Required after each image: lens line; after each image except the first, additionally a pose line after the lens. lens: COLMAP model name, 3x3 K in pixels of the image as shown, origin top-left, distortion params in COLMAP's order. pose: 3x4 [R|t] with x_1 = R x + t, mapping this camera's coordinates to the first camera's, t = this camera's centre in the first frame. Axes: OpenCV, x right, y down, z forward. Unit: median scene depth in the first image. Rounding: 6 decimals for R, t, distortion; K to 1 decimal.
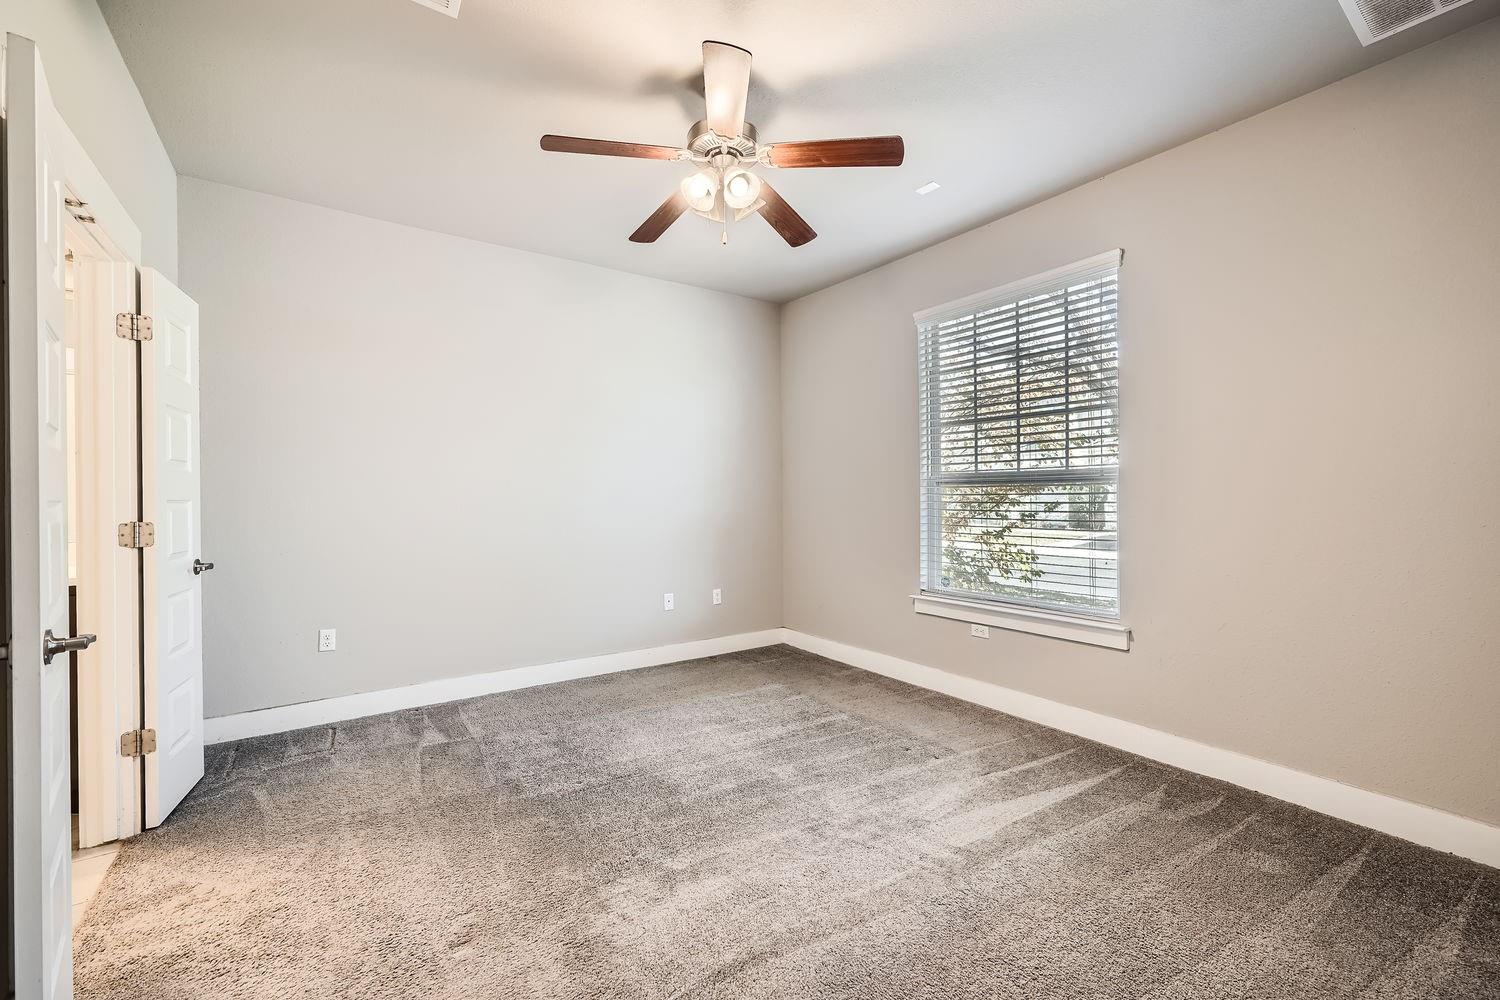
lens RADIAL K [[599.9, 0, 749.5], [0, 599.9, 496.4], [0, 0, 1]] dist [-0.013788, 0.002284]
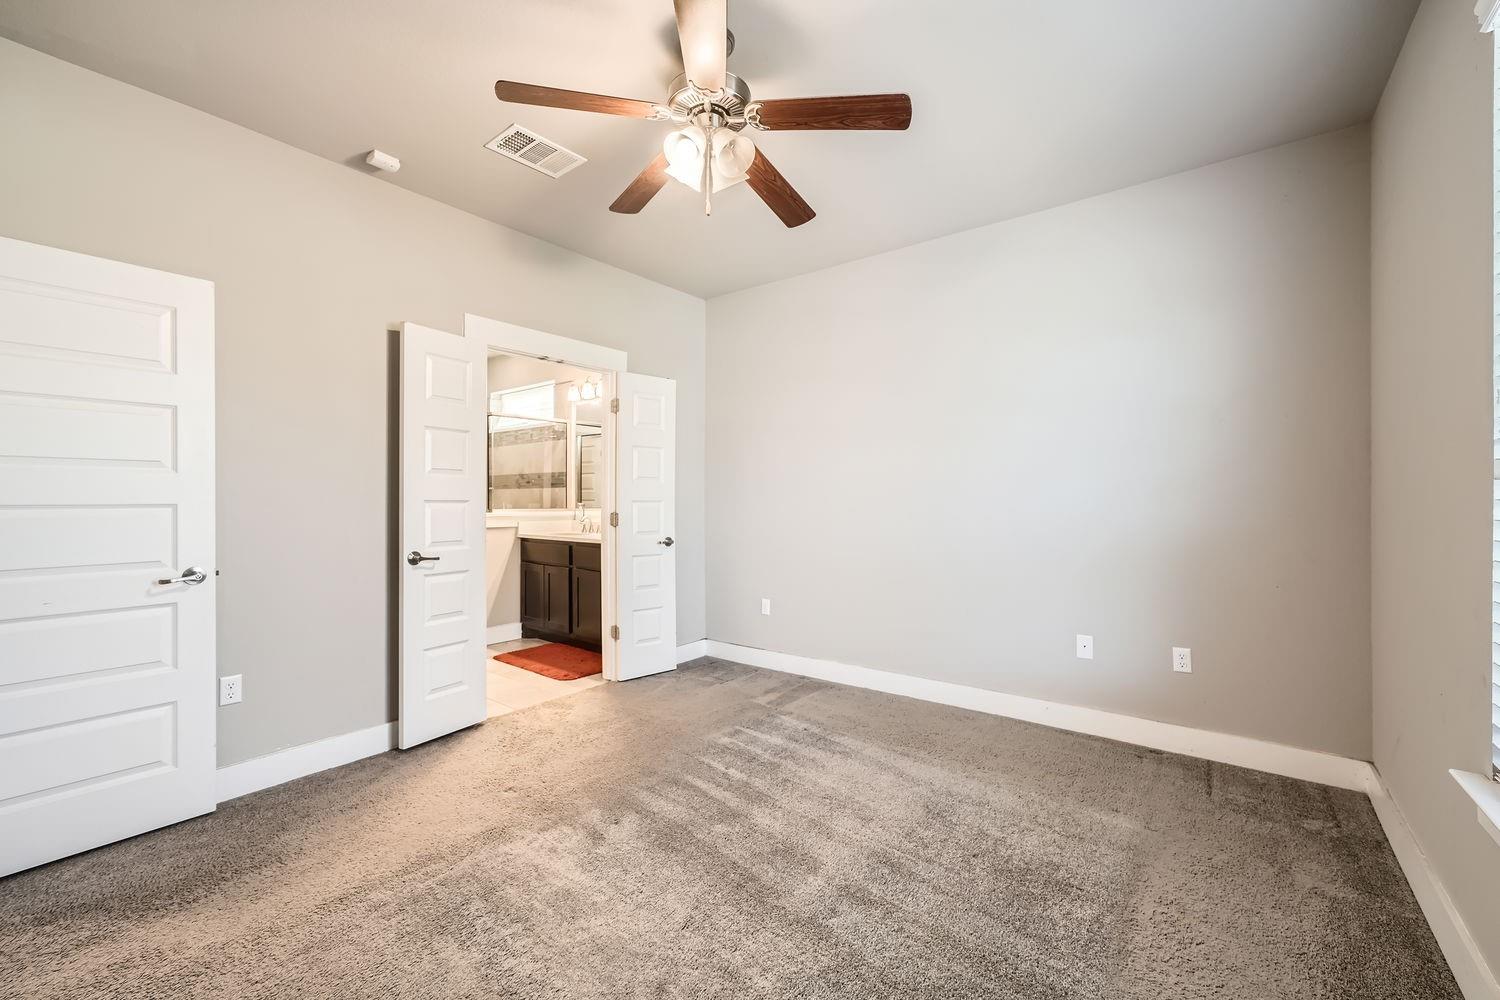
lens RADIAL K [[599.9, 0, 745.6], [0, 599.9, 499.9], [0, 0, 1]] dist [-0.013788, 0.002284]
pose [[0.297167, 0.000117, -0.954825, 0.575217], [0.002542, 0.999996, 0.000914, -0.001950], [0.954822, -0.002699, 0.297166, 0.549429]]
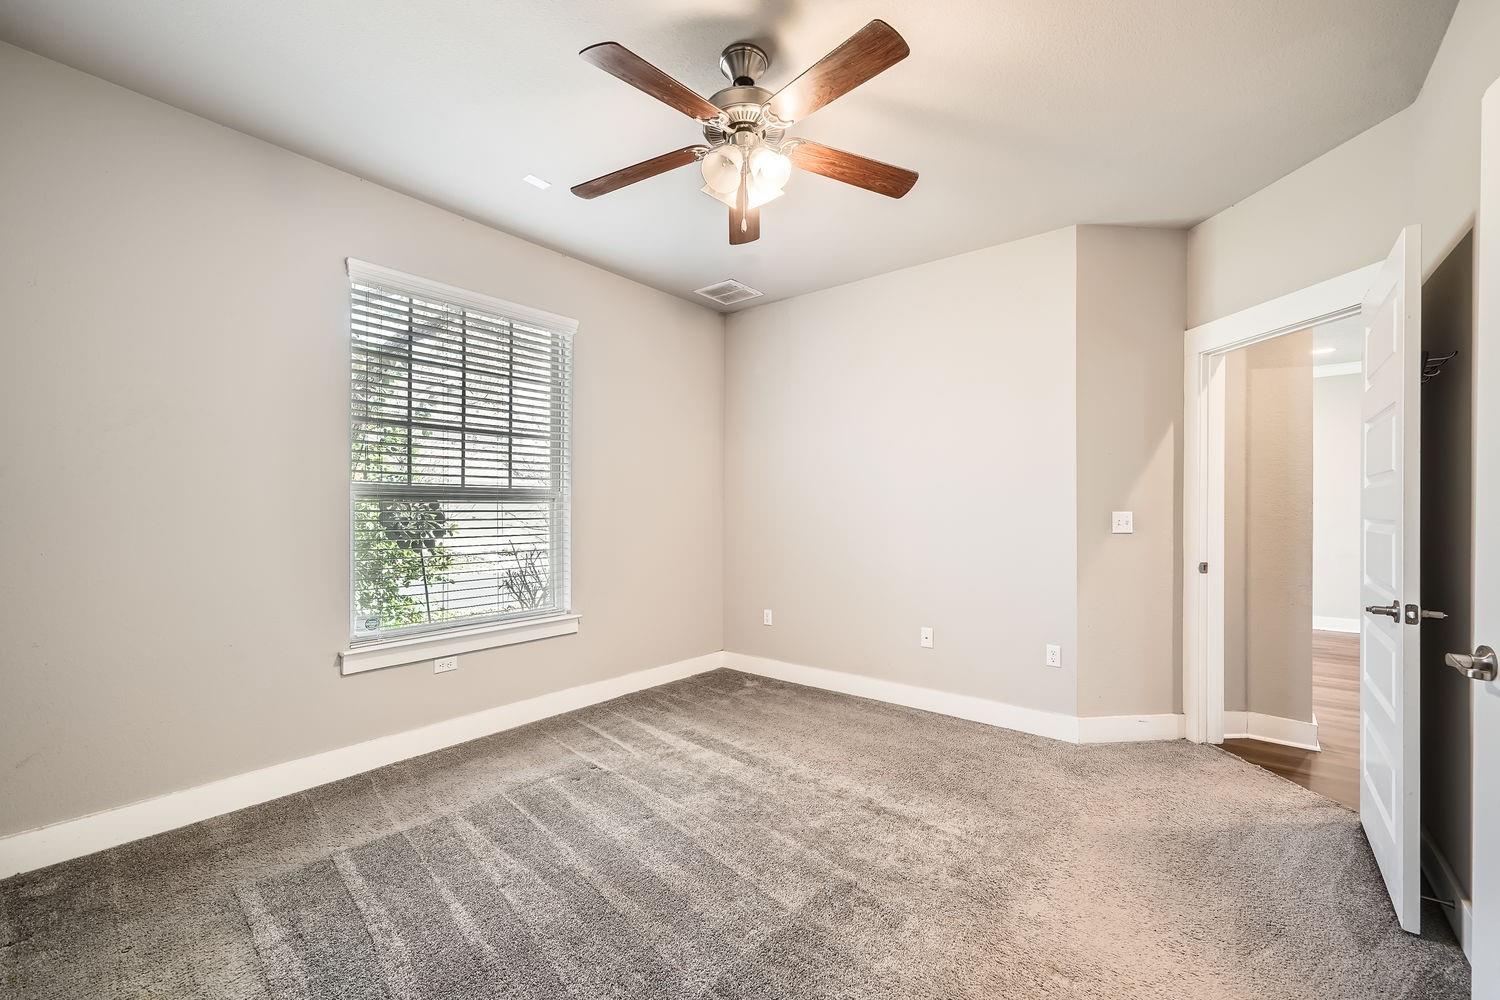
lens RADIAL K [[599.9, 0, 745.8], [0, 599.9, 510.6], [0, 0, 1]] dist [-0.013788, 0.002284]
pose [[-0.262245, 0.007114, 0.964975, -0.621816], [0.003077, 0.999974, -0.006536, 0.003566], [-0.964996, 0.001256, -0.262260, 0.849723]]
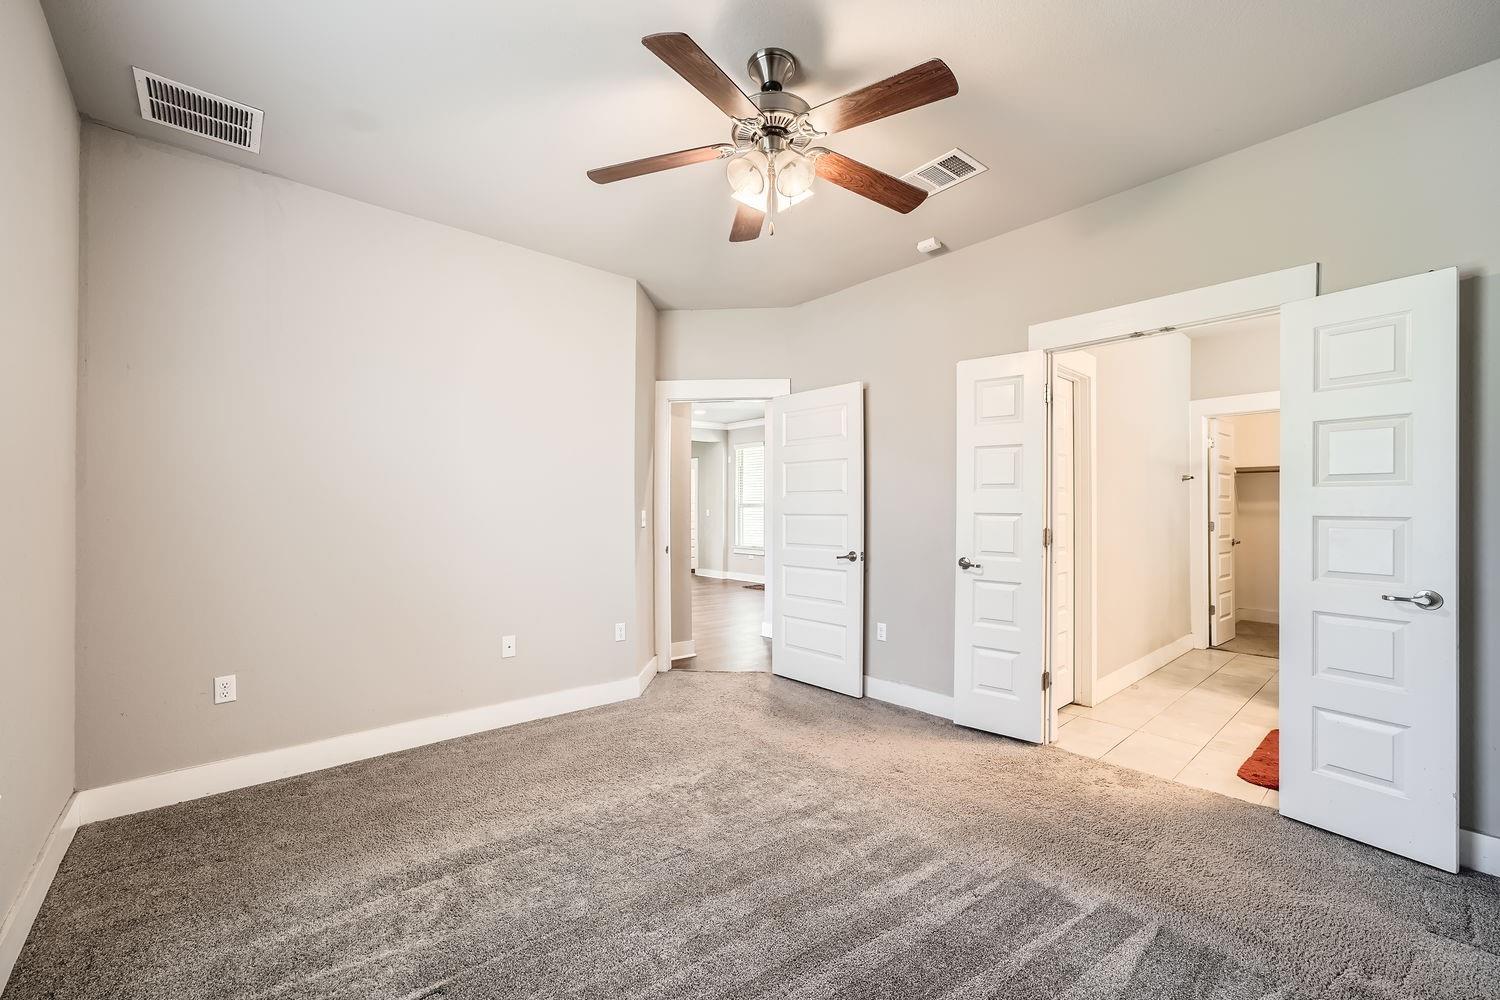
lens RADIAL K [[599.9, 0, 746.6], [0, 599.9, 498.7], [0, 0, 1]] dist [-0.013788, 0.002284]
pose [[-0.993151, -0.003948, -0.116772, 0.075827], [-0.001749, 0.999819, -0.018932, -0.004489], [0.116825, -0.018598, -0.992978, 1.313175]]
